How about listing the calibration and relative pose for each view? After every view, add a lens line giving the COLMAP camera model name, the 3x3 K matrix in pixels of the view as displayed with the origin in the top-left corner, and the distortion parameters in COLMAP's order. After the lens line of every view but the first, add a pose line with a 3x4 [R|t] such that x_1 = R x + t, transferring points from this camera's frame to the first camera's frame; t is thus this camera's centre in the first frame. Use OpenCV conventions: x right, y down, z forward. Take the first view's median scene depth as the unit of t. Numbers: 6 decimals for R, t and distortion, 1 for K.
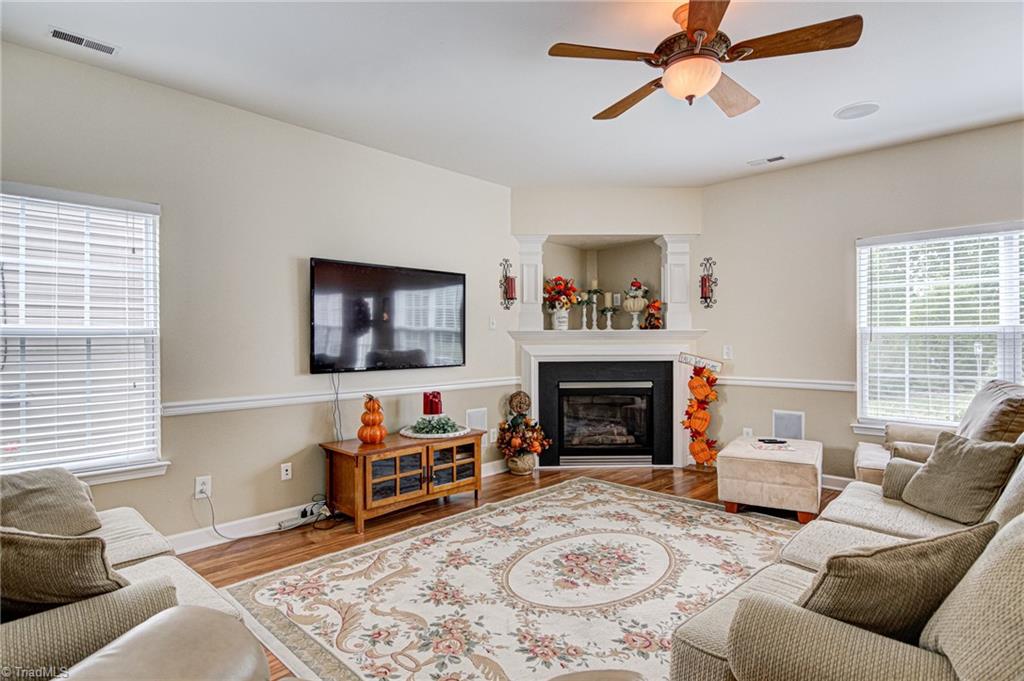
lens RADIAL K [[536.3, 0, 518.7], [0, 536.3, 343.4], [0, 0, 1]] dist [0.022848, -0.020322]
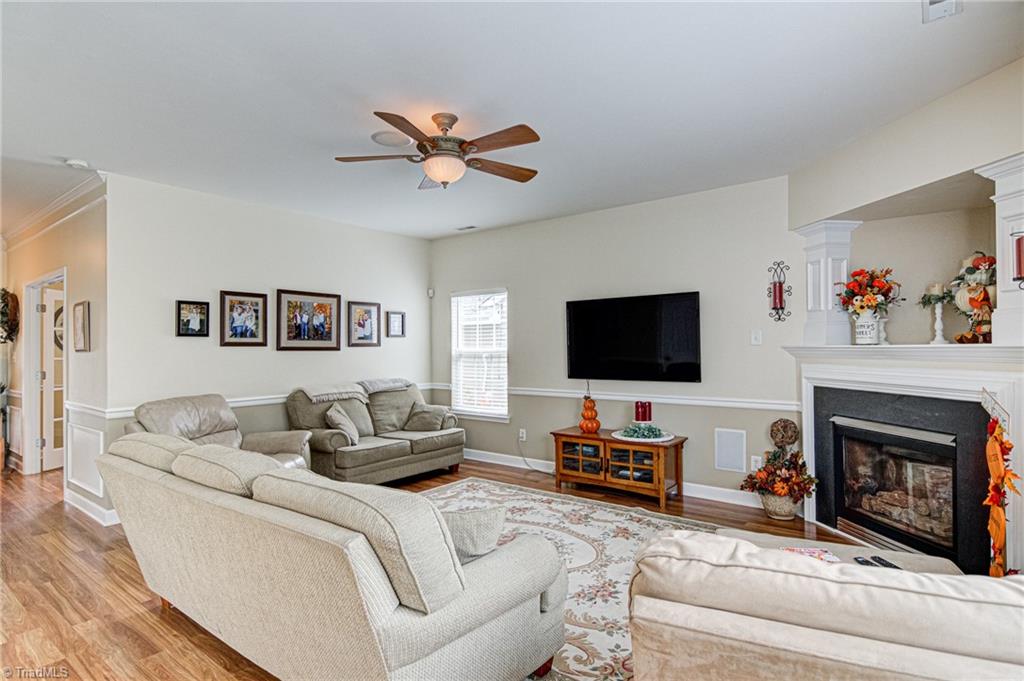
lens RADIAL K [[536.3, 0, 510.8], [0, 536.3, 346.5], [0, 0, 1]] dist [0.022848, -0.020322]
pose [[0.104926, 0.001753, -0.994479, 0.936320], [0.000128, 0.999998, 0.001776, -0.029416], [0.994480, -0.000314, 0.104925, 0.584467]]
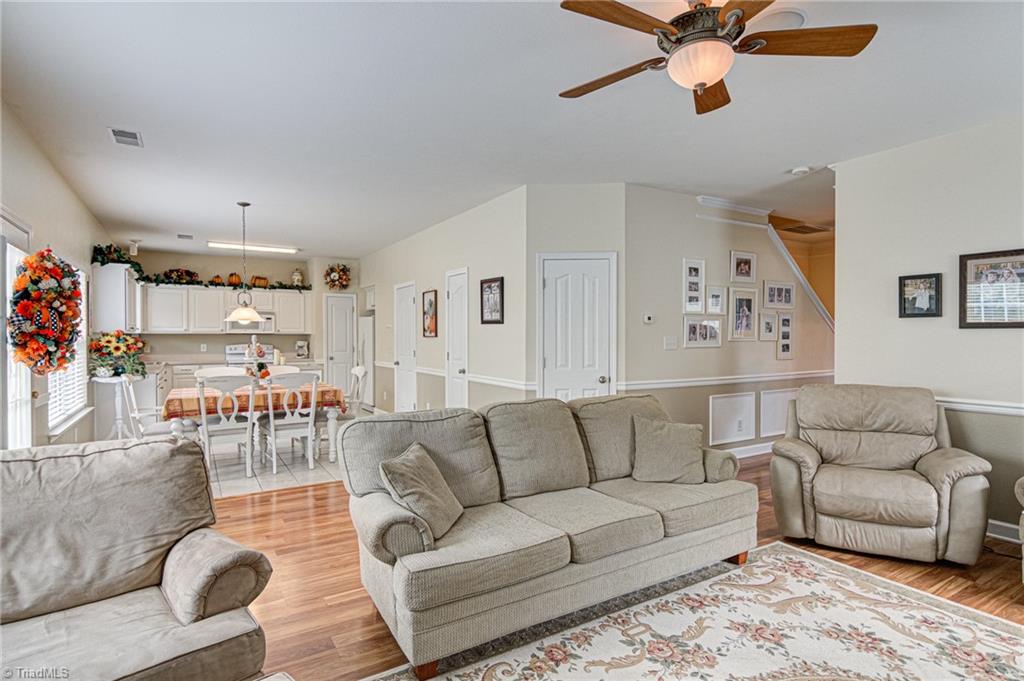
lens RADIAL K [[536.3, 0, 514.1], [0, 536.3, 342.1], [0, 0, 1]] dist [0.022848, -0.020322]
pose [[-0.965233, 0.004346, 0.261355, 0.215388], [0.008869, 0.999831, 0.016127, -0.026690], [-0.261240, 0.017884, -0.965108, 1.108603]]
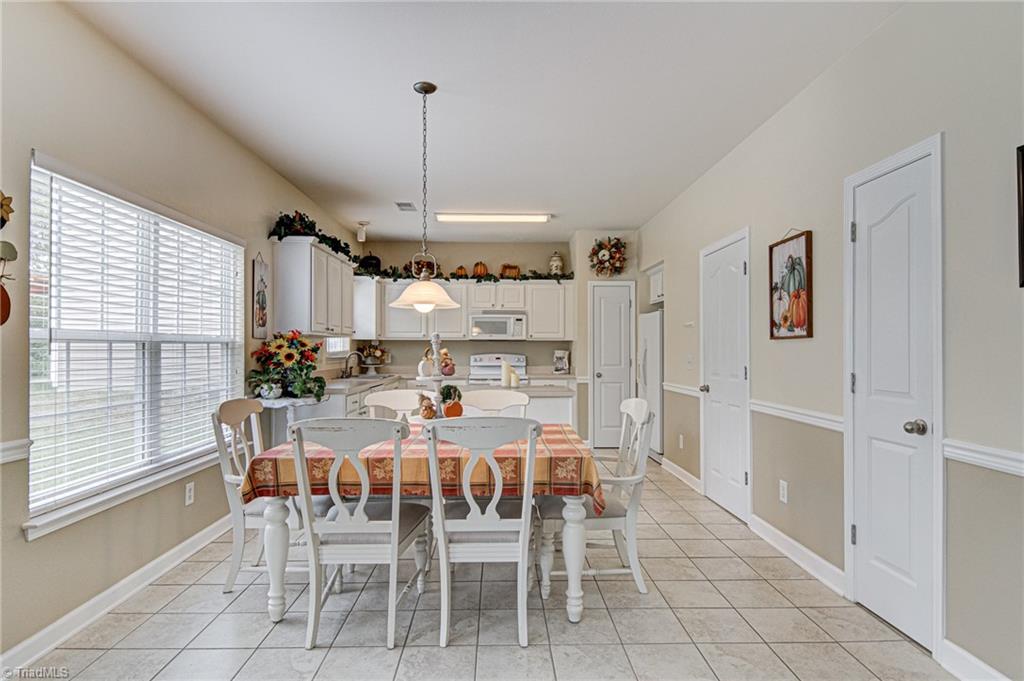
lens RADIAL K [[536.3, 0, 509.8], [0, 536.3, 347.0], [0, 0, 1]] dist [0.022848, -0.020322]
pose [[-0.708333, 0.008953, 0.705822, 0.627399], [0.008292, 0.999956, -0.004362, -0.006122], [-0.705830, 0.002763, -0.708376, 0.420406]]
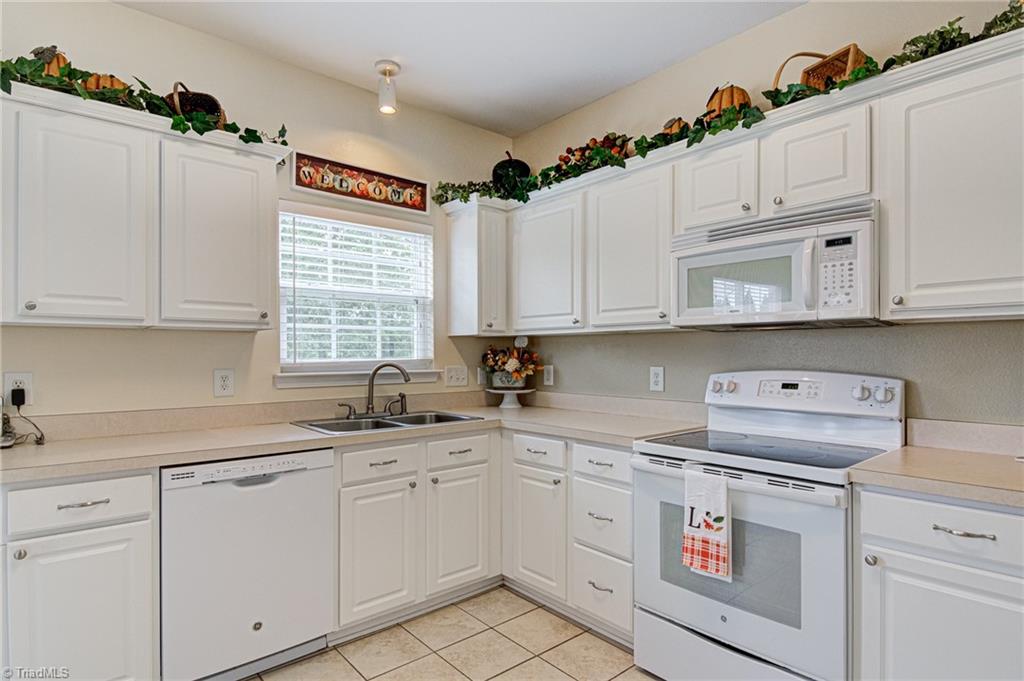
lens RADIAL K [[536.3, 0, 517.6], [0, 536.3, 353.9], [0, 0, 1]] dist [0.022848, -0.020322]
pose [[0.091085, 0.007656, 0.995814, 1.317800], [0.008745, 0.999926, -0.008488, -0.006186], [-0.995805, 0.009482, 0.091011, -0.546620]]
